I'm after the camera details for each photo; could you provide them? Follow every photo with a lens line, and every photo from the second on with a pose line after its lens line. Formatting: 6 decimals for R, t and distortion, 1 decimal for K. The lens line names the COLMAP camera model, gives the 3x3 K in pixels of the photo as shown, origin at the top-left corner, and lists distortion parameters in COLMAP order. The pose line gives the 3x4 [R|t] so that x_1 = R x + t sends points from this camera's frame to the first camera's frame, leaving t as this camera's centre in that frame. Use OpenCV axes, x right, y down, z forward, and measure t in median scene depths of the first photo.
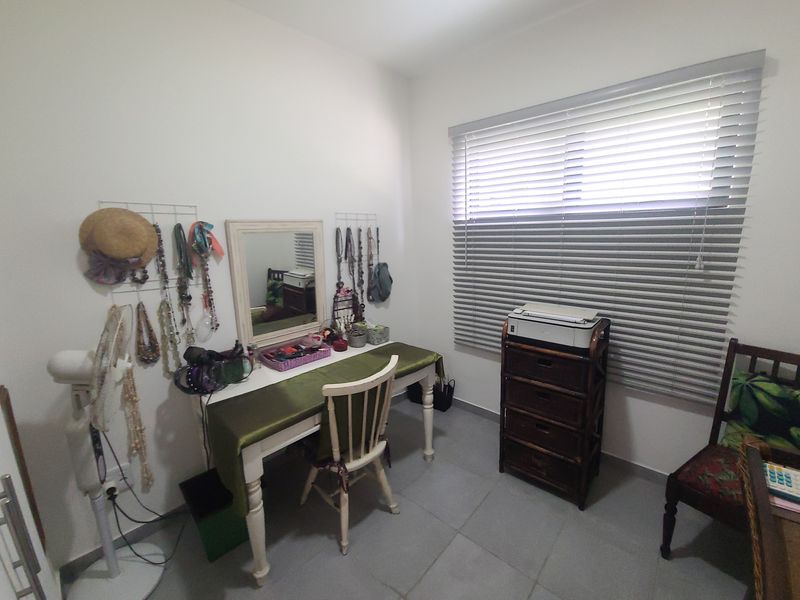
lens RADIAL K [[324.1, 0, 394.5], [0, 324.1, 295.0], [0, 0, 1]] dist [-0.025491, -0.000334]
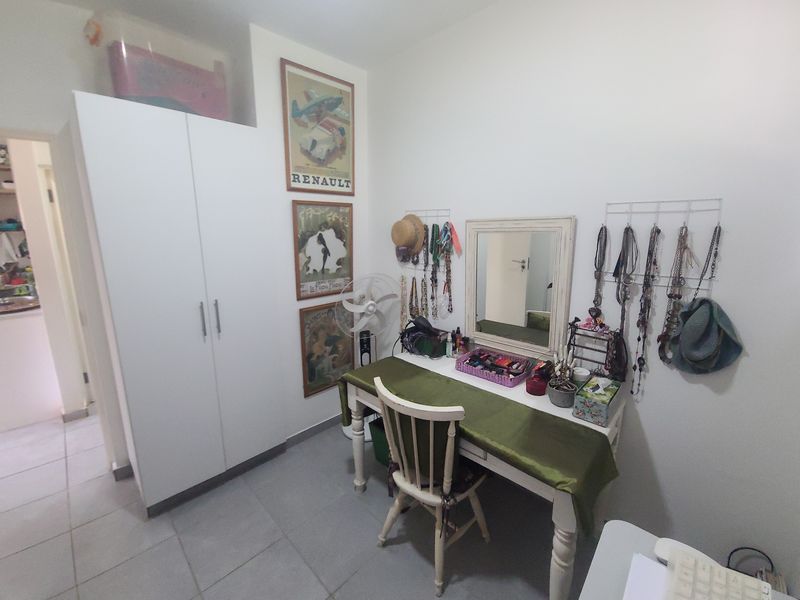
lens RADIAL K [[324.1, 0, 394.5], [0, 324.1, 295.0], [0, 0, 1]] dist [-0.025491, -0.000334]
pose [[0.020050, 0.215889, -0.976212, 0.601963], [-0.183590, 0.960601, 0.208665, -0.168233], [0.982798, 0.175039, 0.058895, 0.723808]]
